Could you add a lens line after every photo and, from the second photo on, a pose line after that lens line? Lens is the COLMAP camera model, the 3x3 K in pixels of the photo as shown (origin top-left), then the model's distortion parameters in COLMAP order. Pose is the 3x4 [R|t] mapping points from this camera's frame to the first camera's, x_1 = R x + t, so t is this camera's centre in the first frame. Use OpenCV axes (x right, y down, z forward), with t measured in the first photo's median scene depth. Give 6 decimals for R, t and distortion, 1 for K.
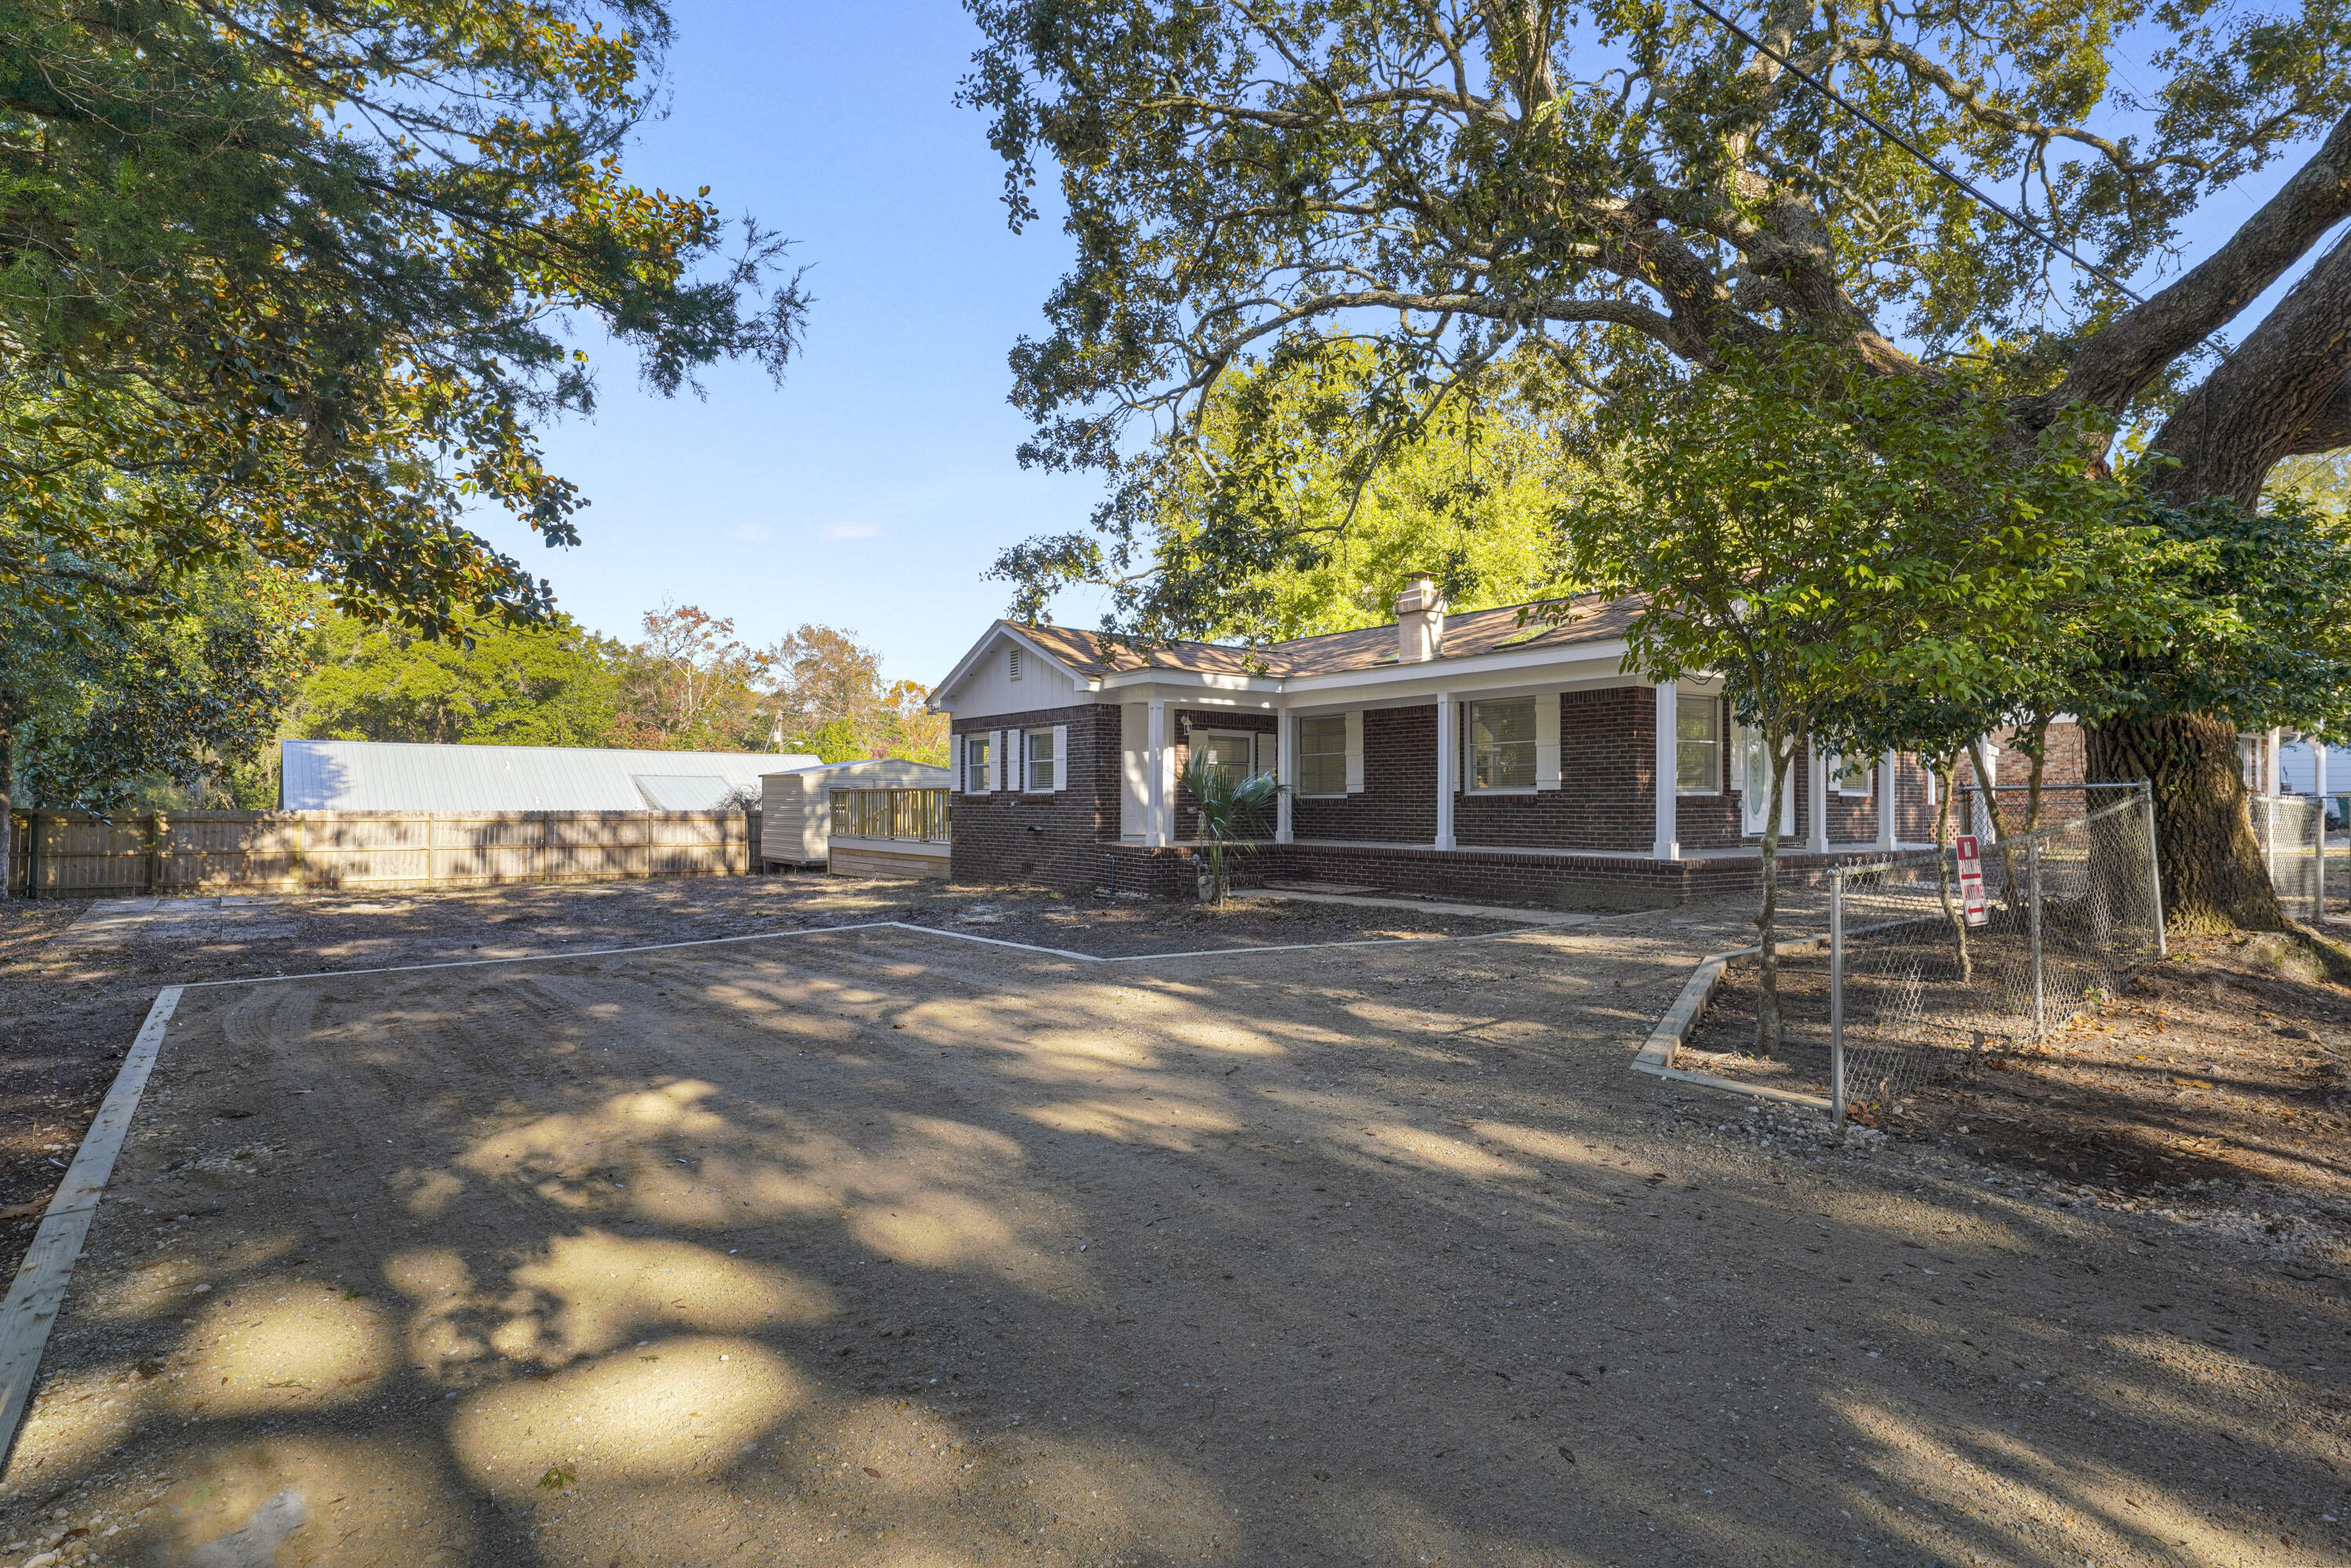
lens RADIAL K [[1263.8, 0, 1178.0], [0, 1263.8, 786.9], [0, 0, 1]] dist [-0.000769, -0.000029]
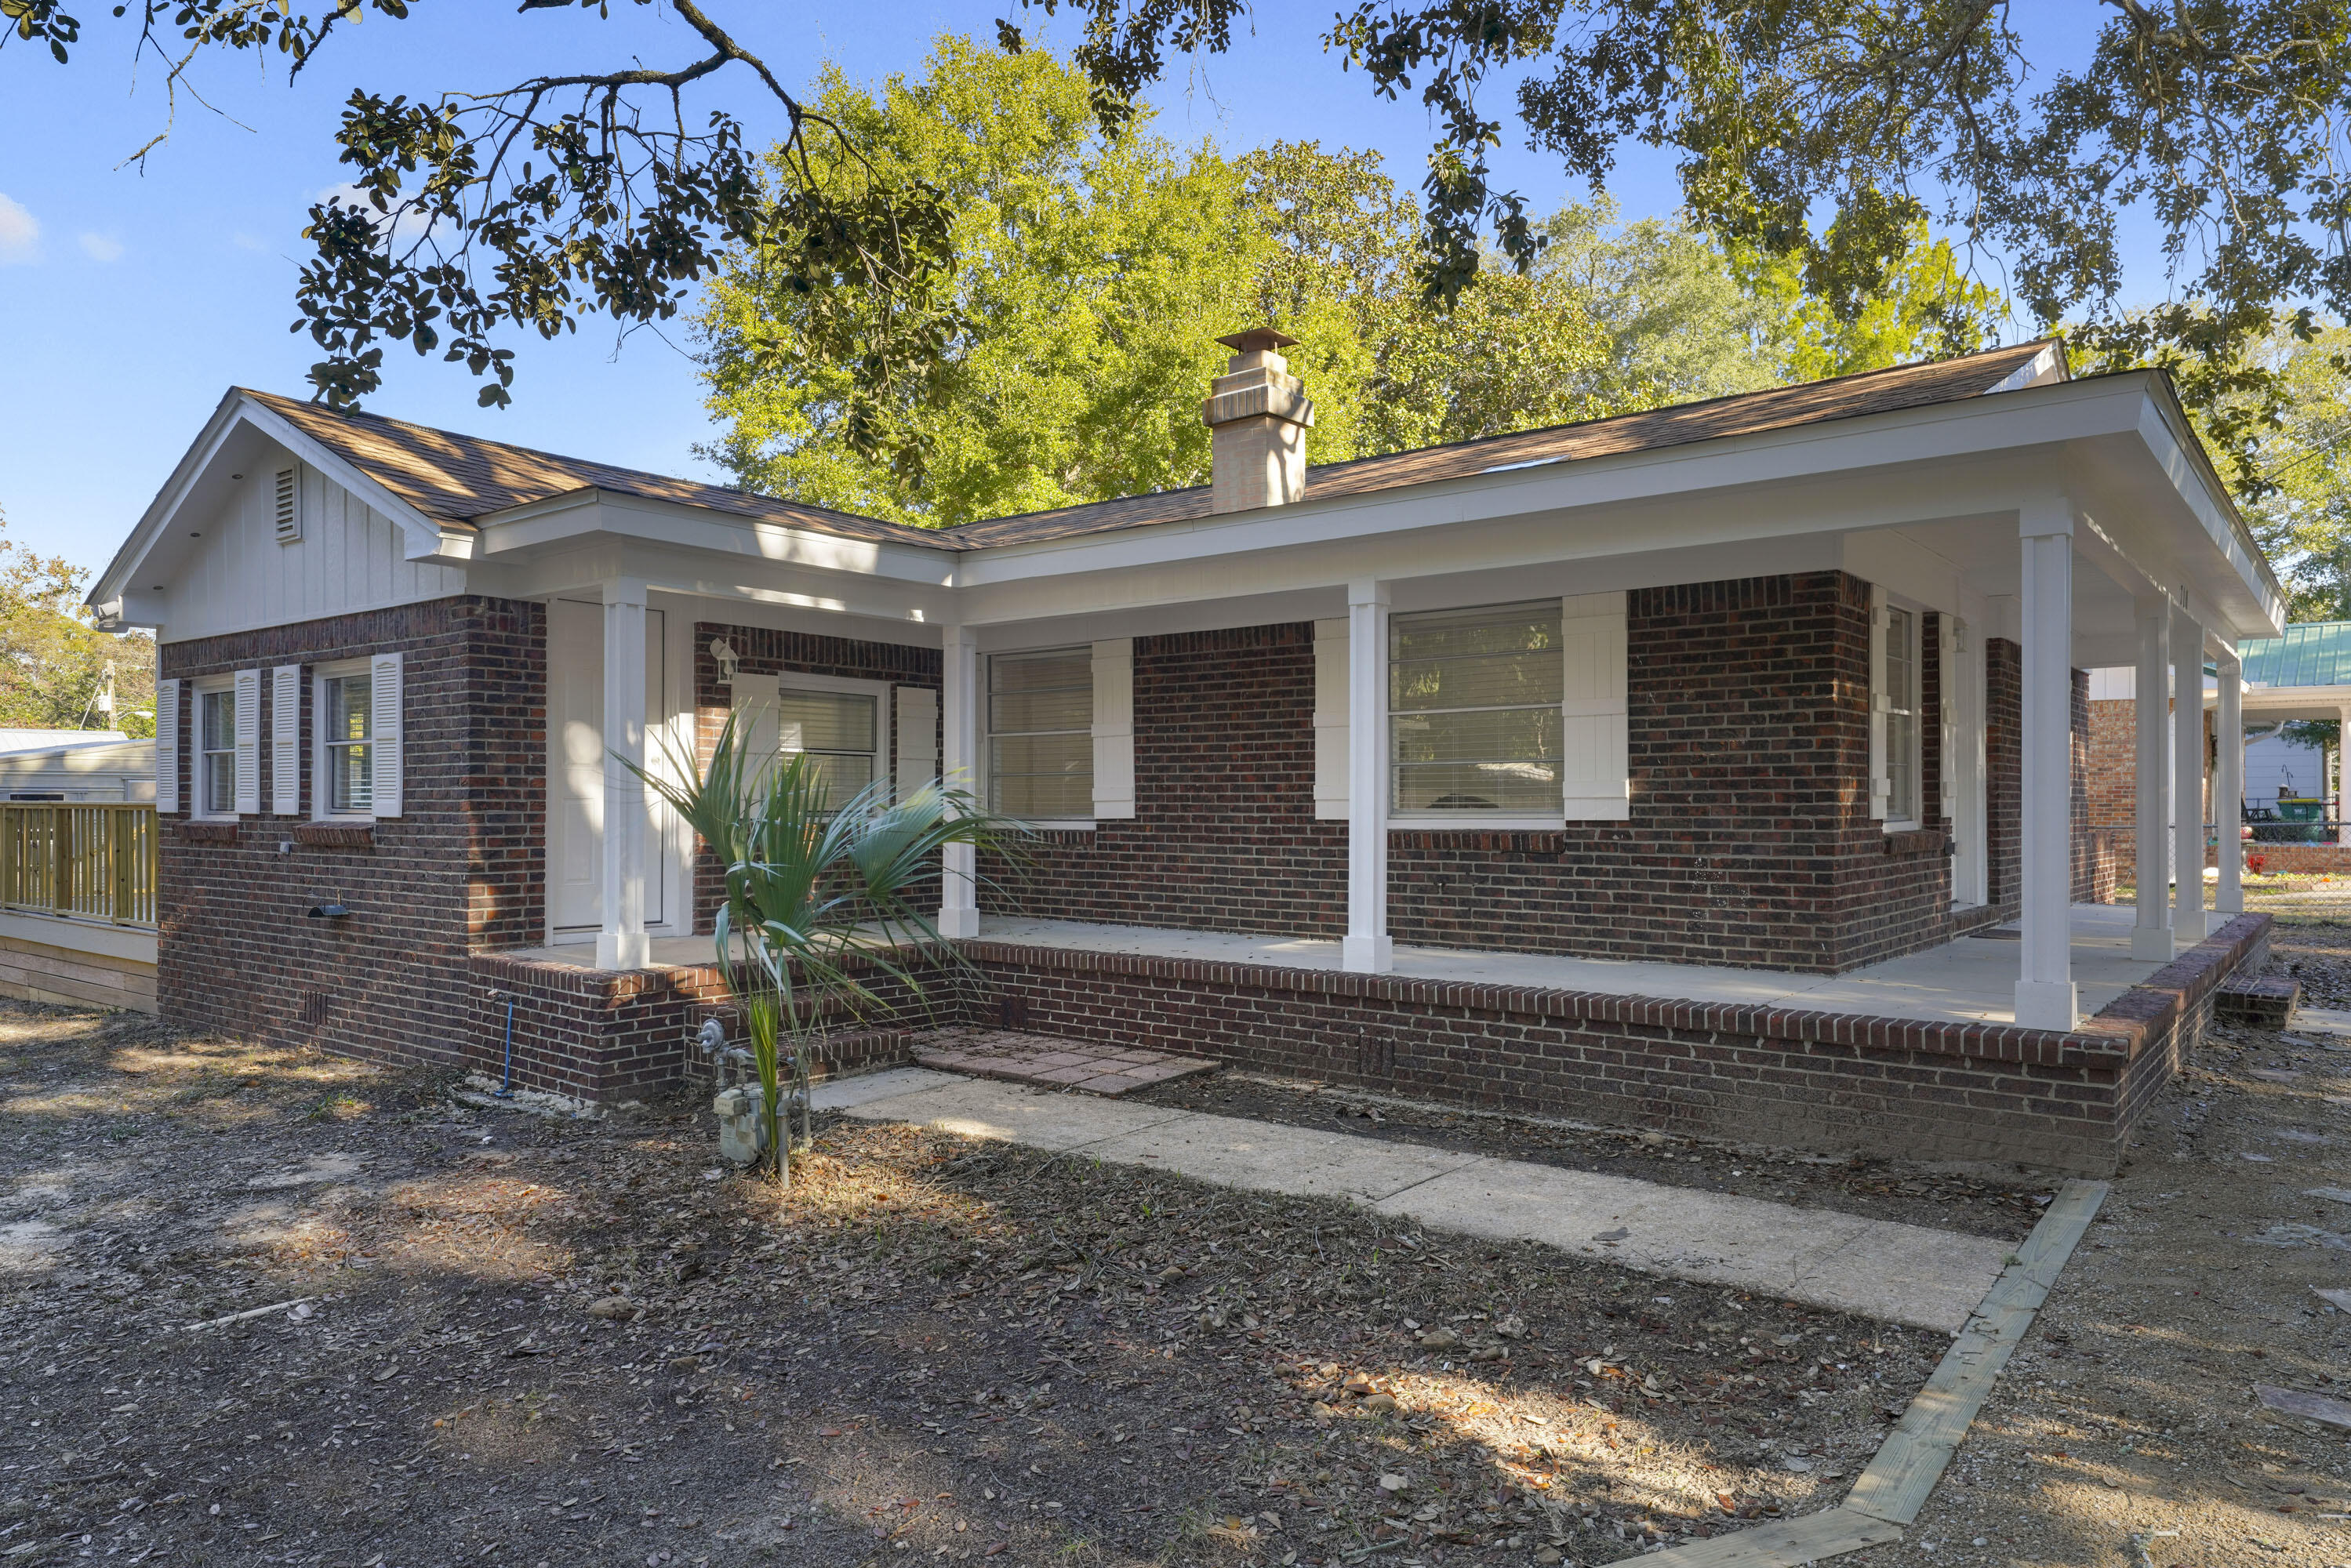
lens RADIAL K [[1504.8, 0, 1182.5], [0, 1504.8, 776.8], [0, 0, 1]] dist [0.035591, 0.001412]
pose [[0.968115, 0.002870, 0.250489, 0.028272], [-0.002493, 0.999995, -0.001822, -0.009657], [-0.250493, 0.001139, 0.968118, 0.474431]]
